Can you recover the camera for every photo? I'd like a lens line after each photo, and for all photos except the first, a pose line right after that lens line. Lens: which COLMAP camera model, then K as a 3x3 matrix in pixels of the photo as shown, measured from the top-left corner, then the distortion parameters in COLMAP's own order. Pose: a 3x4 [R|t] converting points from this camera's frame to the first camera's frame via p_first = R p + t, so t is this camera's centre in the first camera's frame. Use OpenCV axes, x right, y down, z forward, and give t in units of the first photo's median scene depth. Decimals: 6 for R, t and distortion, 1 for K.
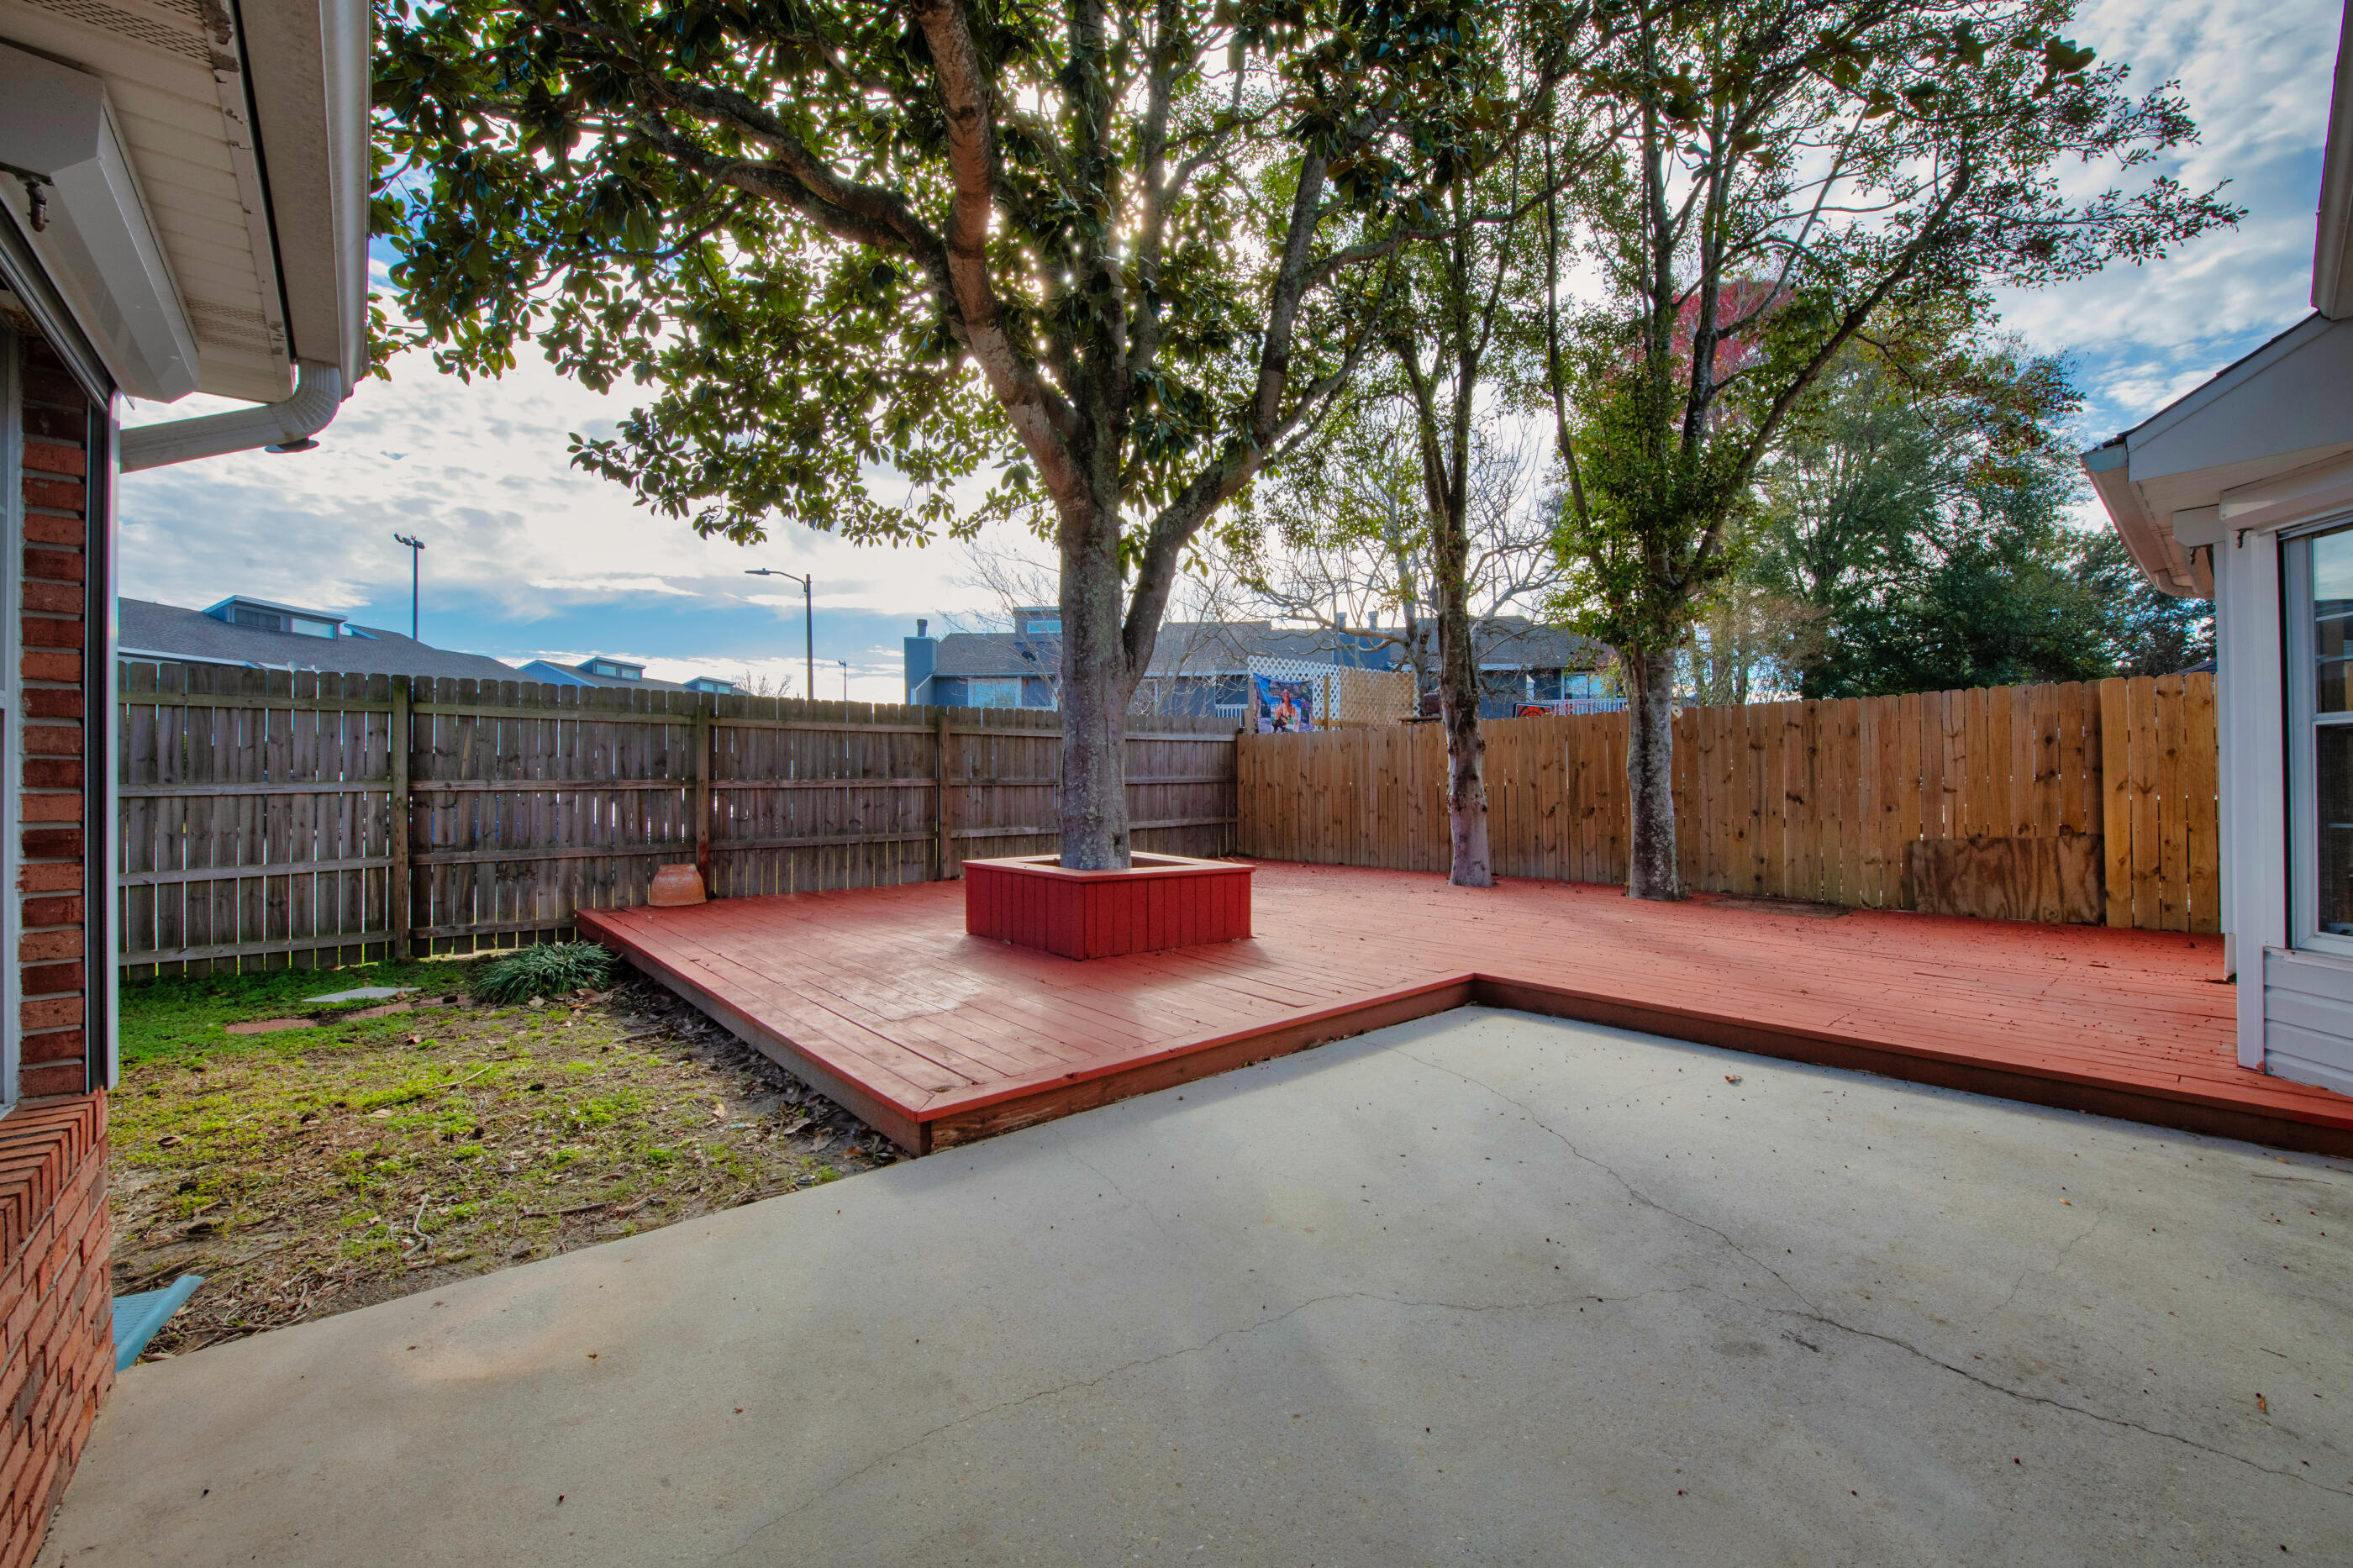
lens RADIAL K [[969.4, 0, 1184.6], [0, 969.4, 774.1], [0, 0, 1]] dist [-0.004302, -0.001393]
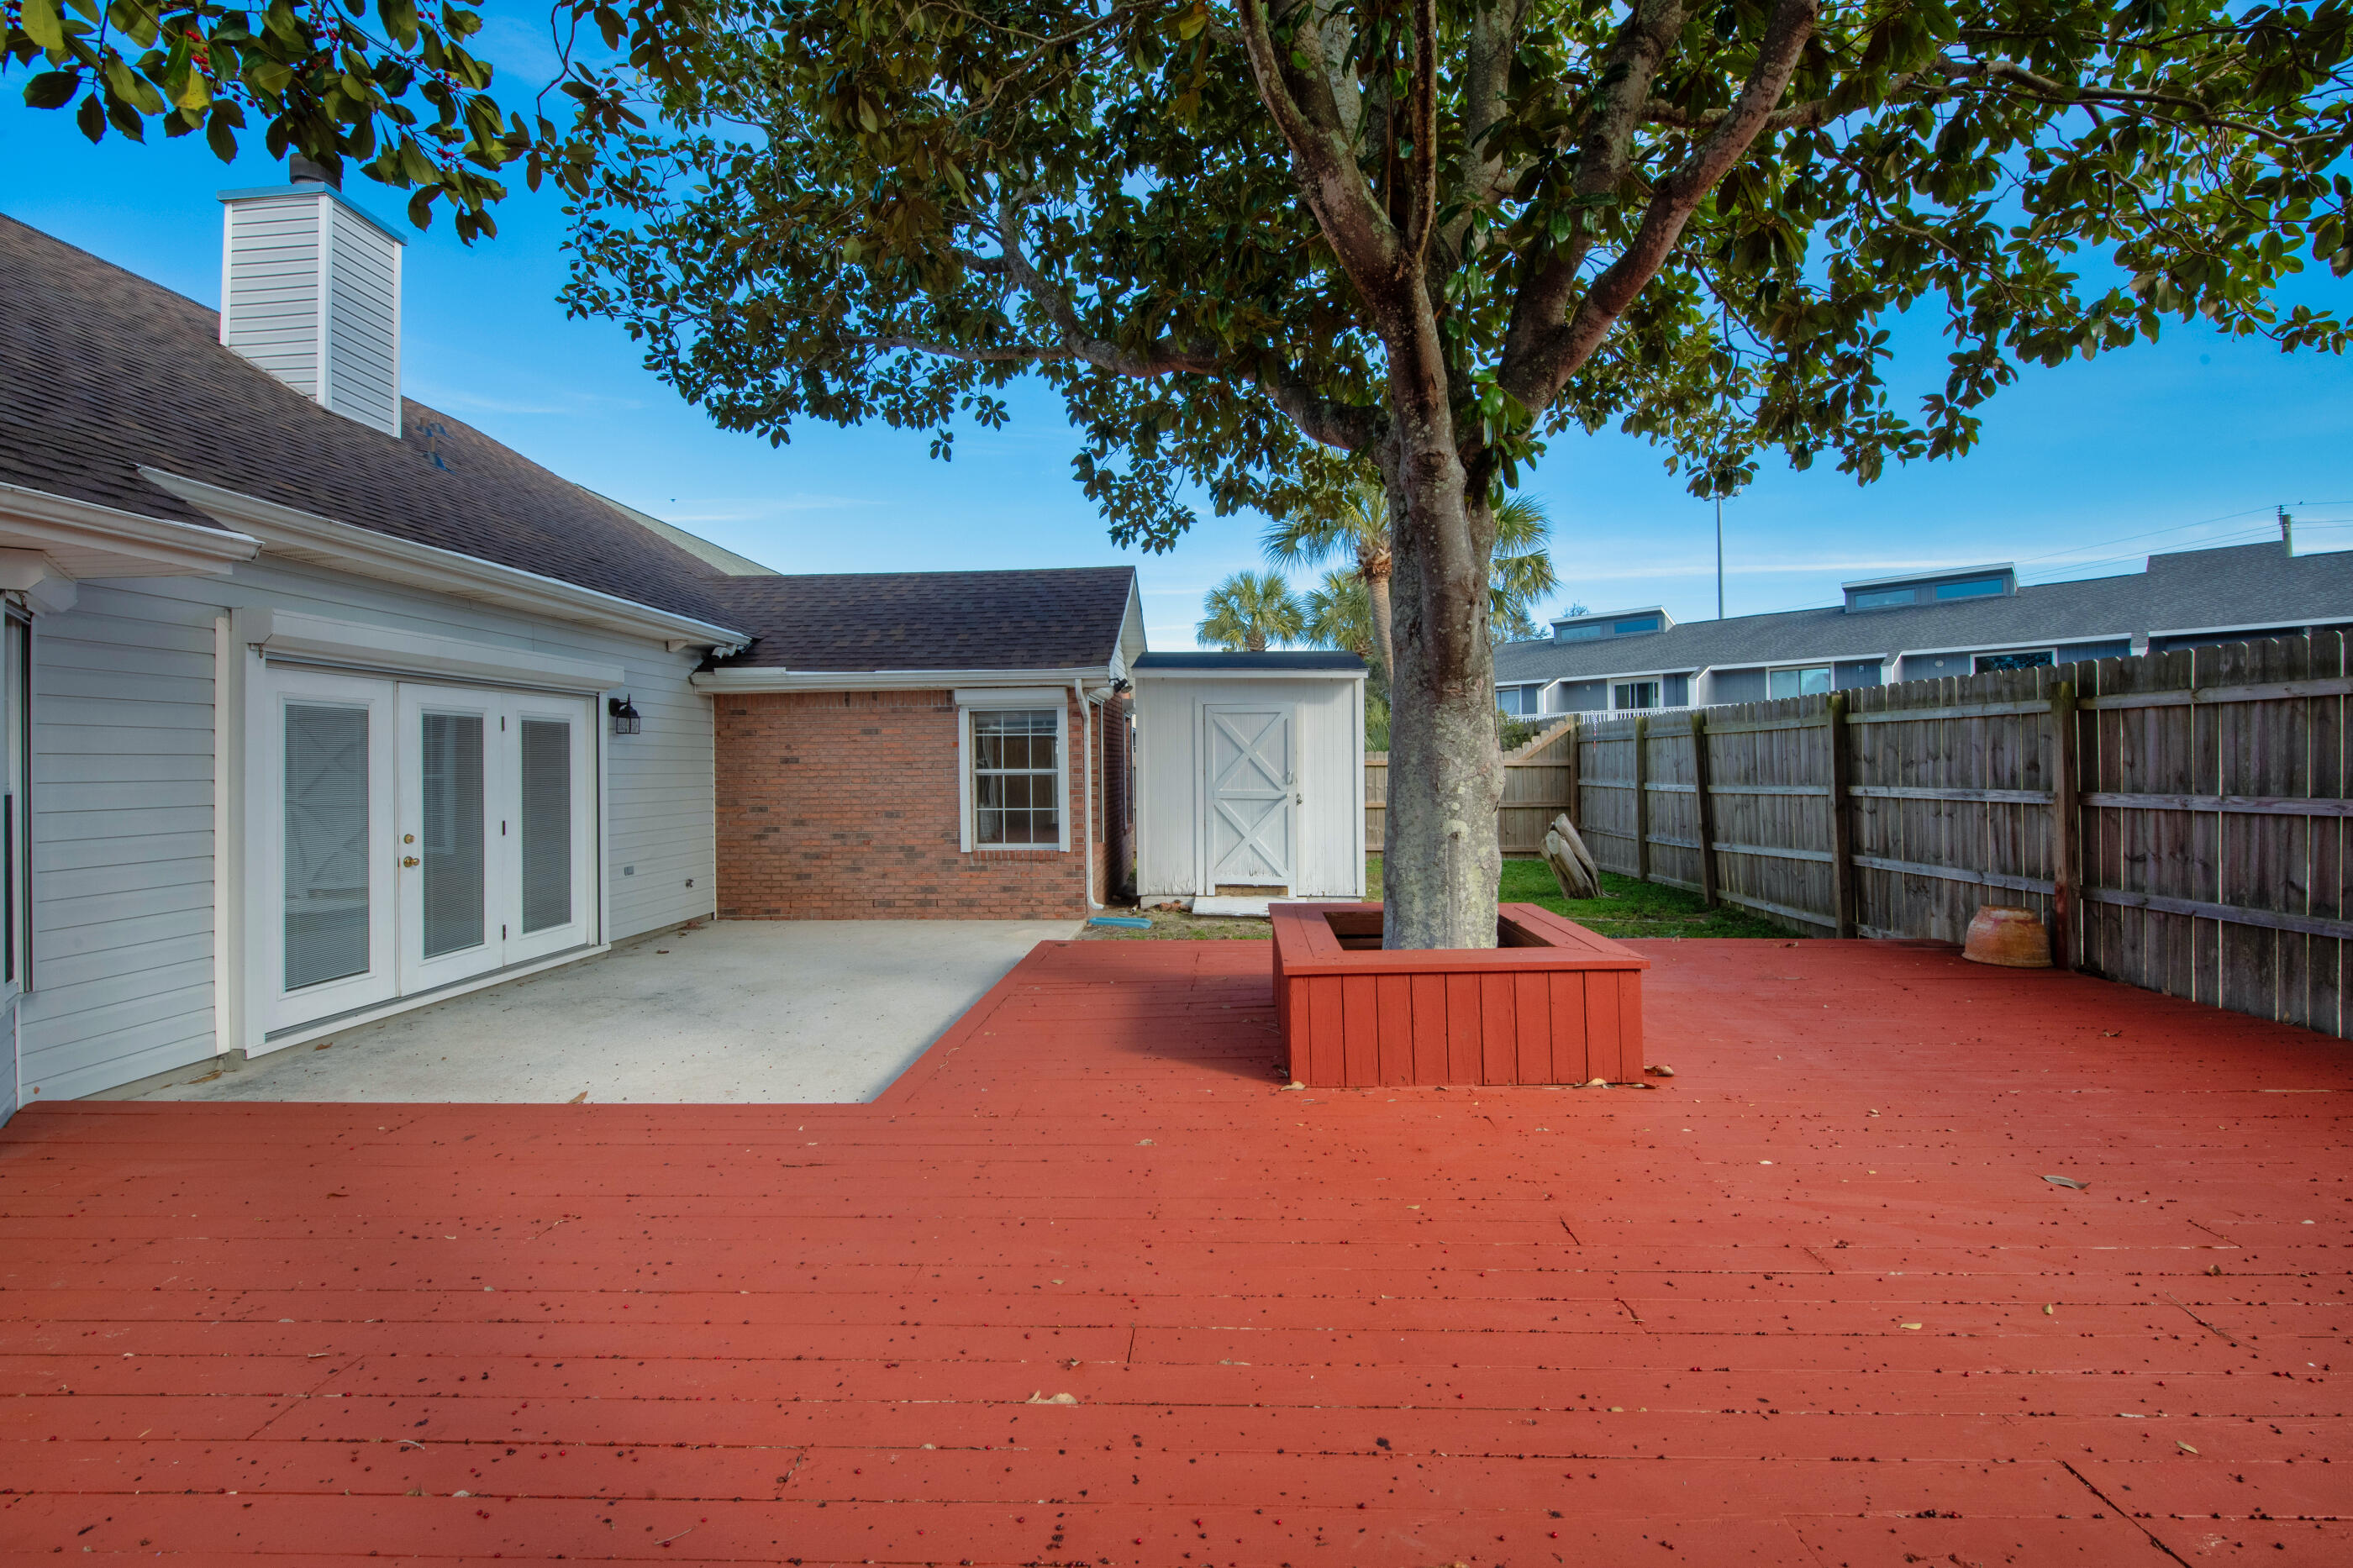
lens RADIAL K [[969.4, 0, 1172.2], [0, 969.4, 762.2], [0, 0, 1]] dist [-0.004302, -0.001393]
pose [[-0.713886, 0.003882, -0.700252, 0.510954], [0.010453, 0.999932, -0.005113, -0.022102], [0.700184, -0.010969, -0.713878, 1.239704]]
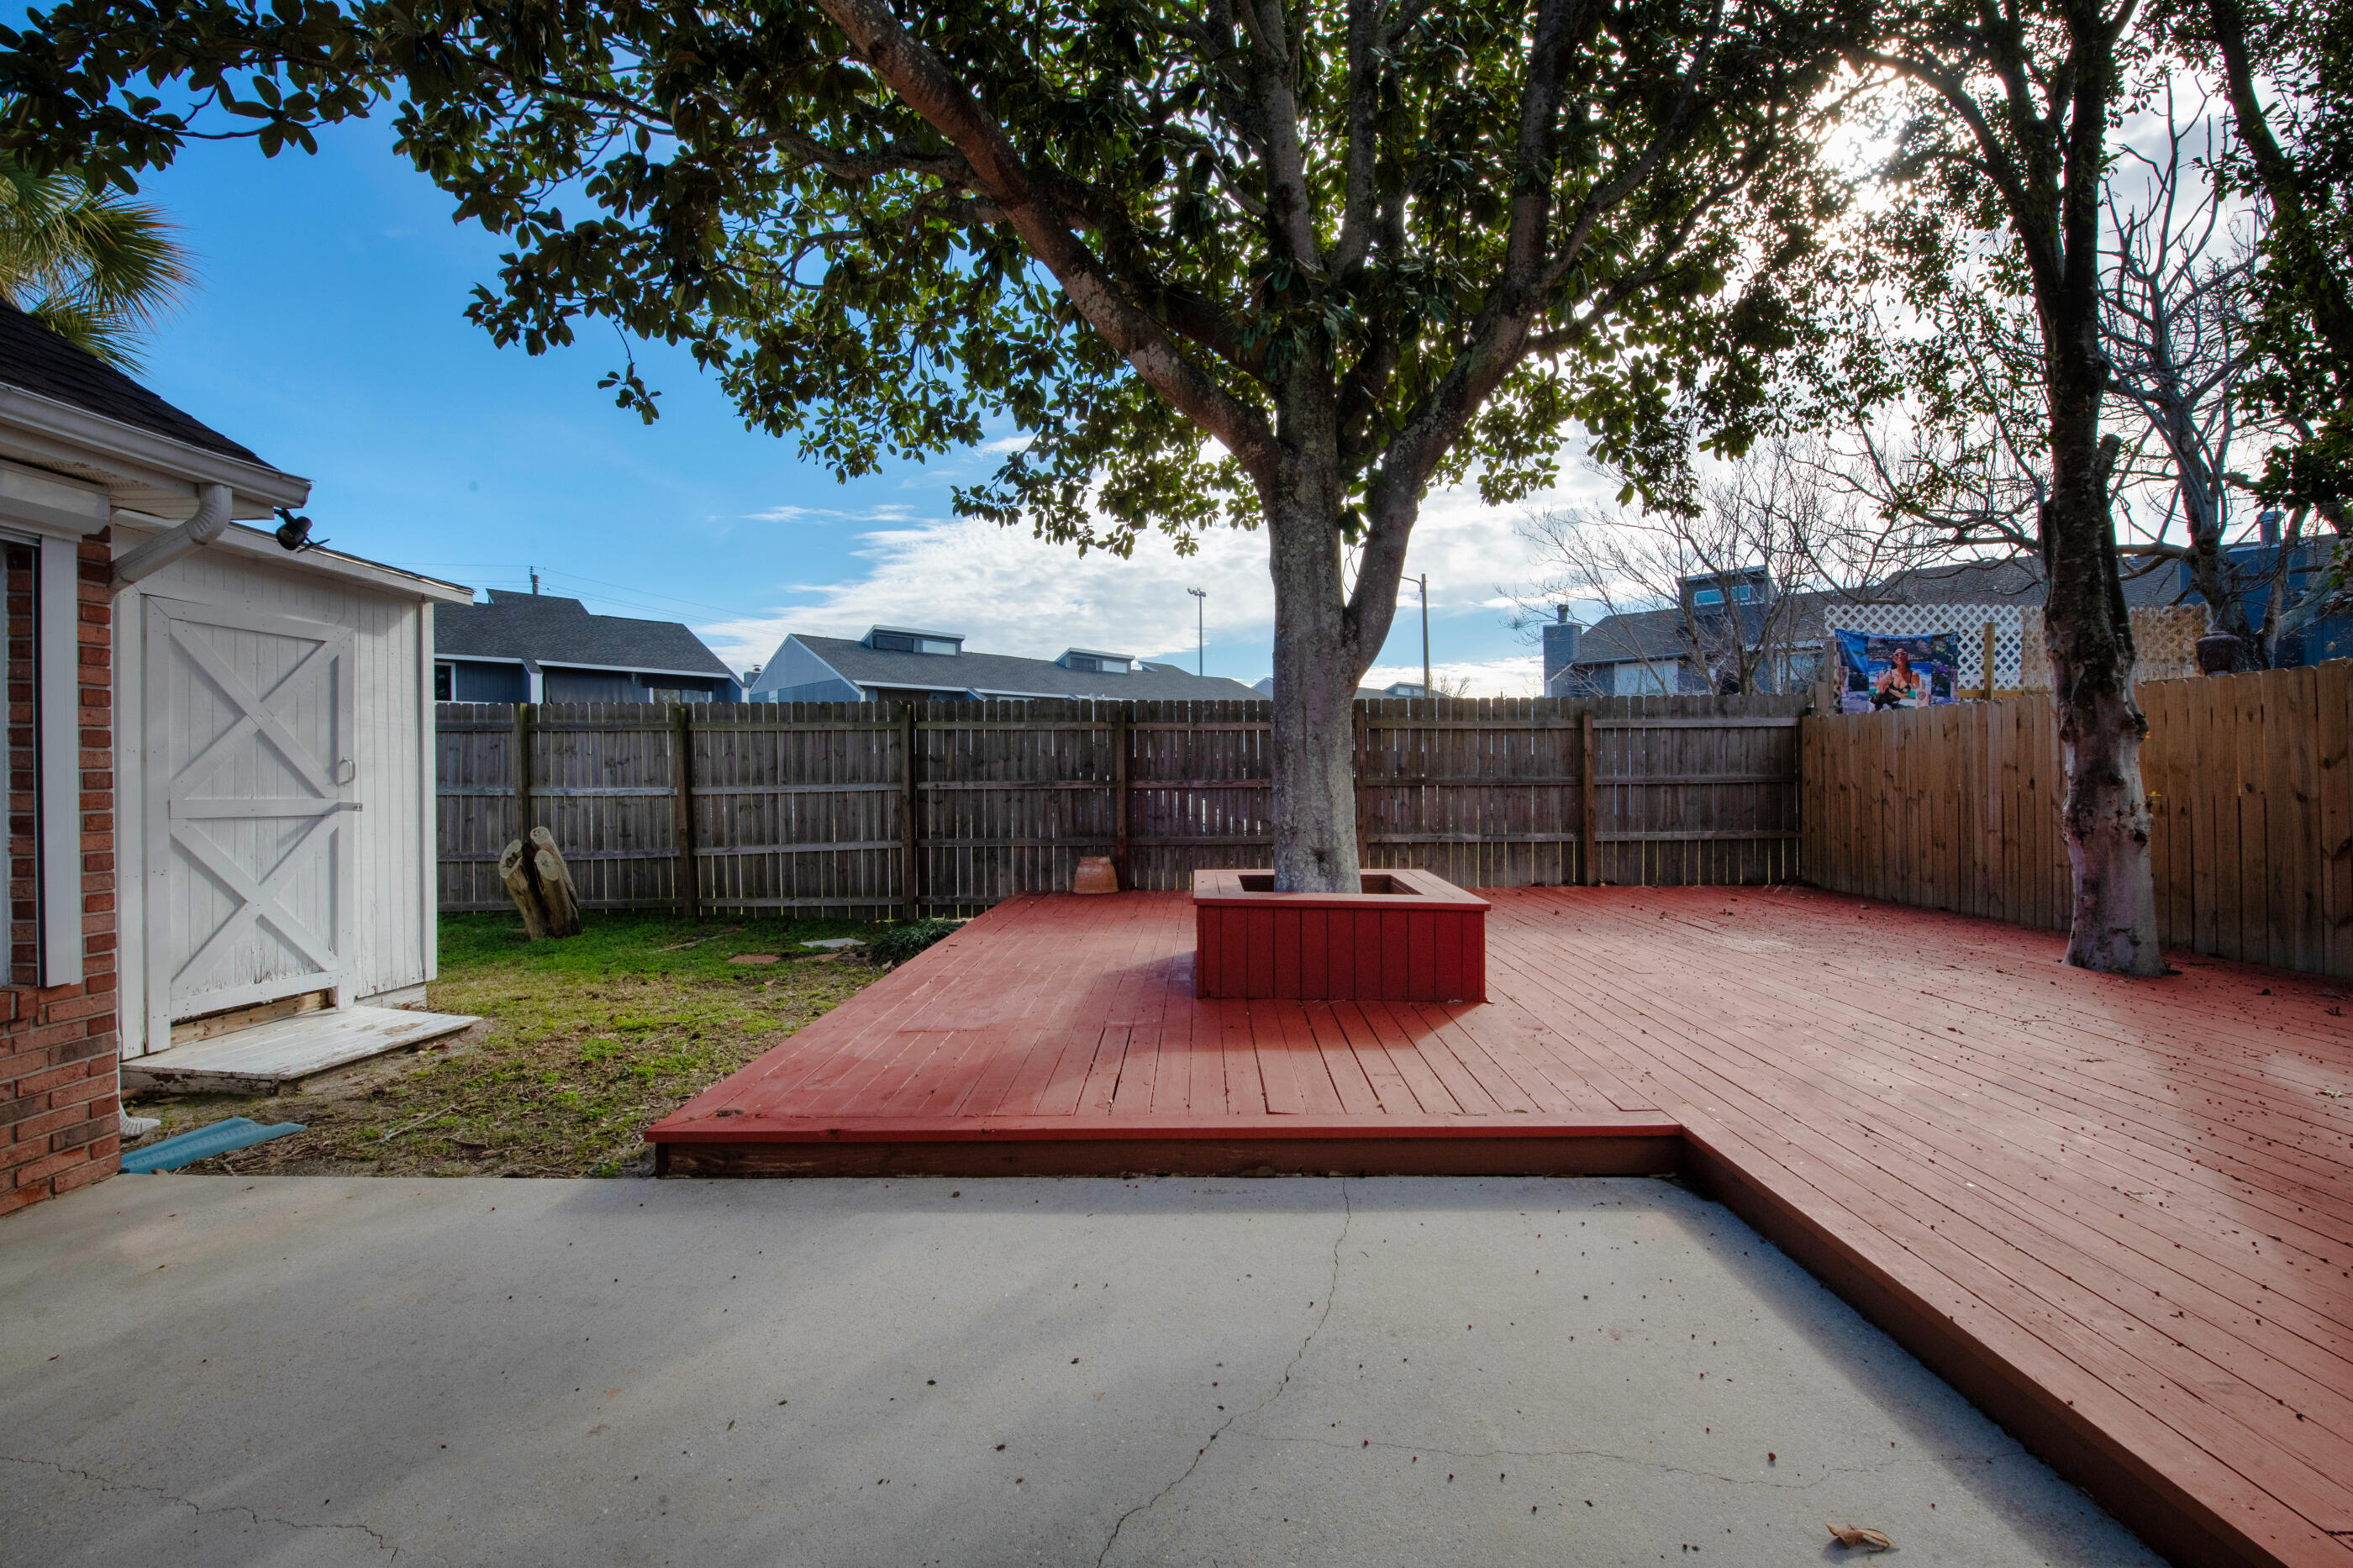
lens RADIAL K [[969.4, 0, 1248.3], [0, 969.4, 787.2], [0, 0, 1]] dist [-0.004302, -0.001393]
pose [[0.752449, 0.006013, -0.658623, 0.384839], [0.005039, 0.999877, 0.014885, -0.002454], [0.658631, -0.014519, 0.752326, 0.321848]]
